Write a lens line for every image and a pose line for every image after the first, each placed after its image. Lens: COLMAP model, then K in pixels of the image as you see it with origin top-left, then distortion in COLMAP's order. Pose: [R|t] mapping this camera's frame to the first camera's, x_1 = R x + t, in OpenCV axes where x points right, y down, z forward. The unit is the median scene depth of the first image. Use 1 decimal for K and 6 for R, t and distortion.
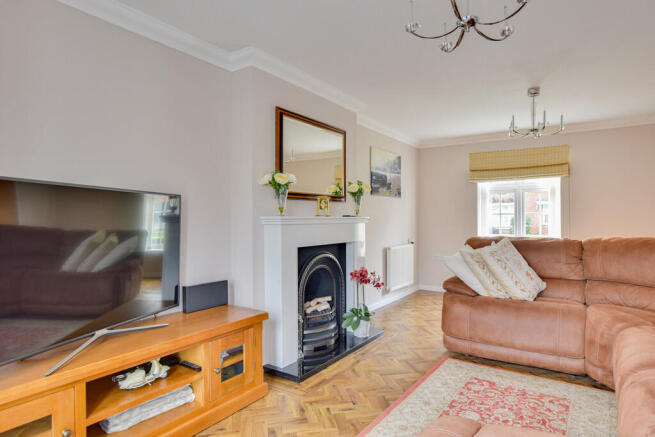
lens RADIAL K [[373.7, 0, 323.4], [0, 373.7, 224.4], [0, 0, 1]] dist [-0.016156, 0.000002]
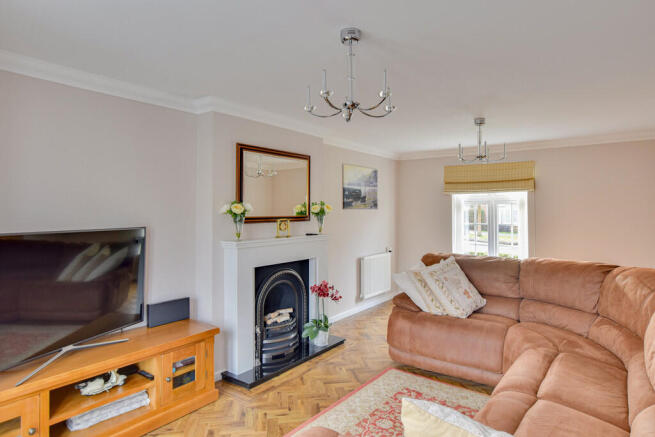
lens RADIAL K [[373.7, 0, 323.5], [0, 373.7, 212.0], [0, 0, 1]] dist [-0.016156, 0.000002]
pose [[0.999168, 0.002578, -0.040710, 0.166470], [-0.003180, 0.999887, -0.014713, -0.080995], [0.040668, 0.014830, 0.999063, -0.110001]]
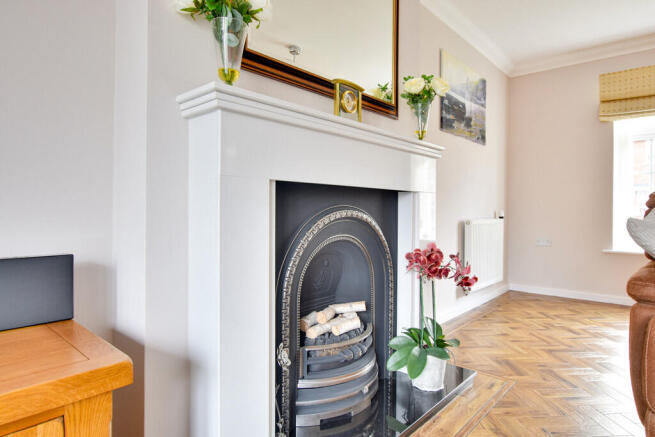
lens RADIAL K [[373.7, 0, 314.4], [0, 373.7, 219.8], [0, 0, 1]] dist [-0.016156, 0.000002]
pose [[0.988005, 0.011796, -0.153968, 0.031041], [-0.010303, 0.999892, 0.010492, 0.088125], [0.154075, -0.008780, 0.988020, 0.551414]]
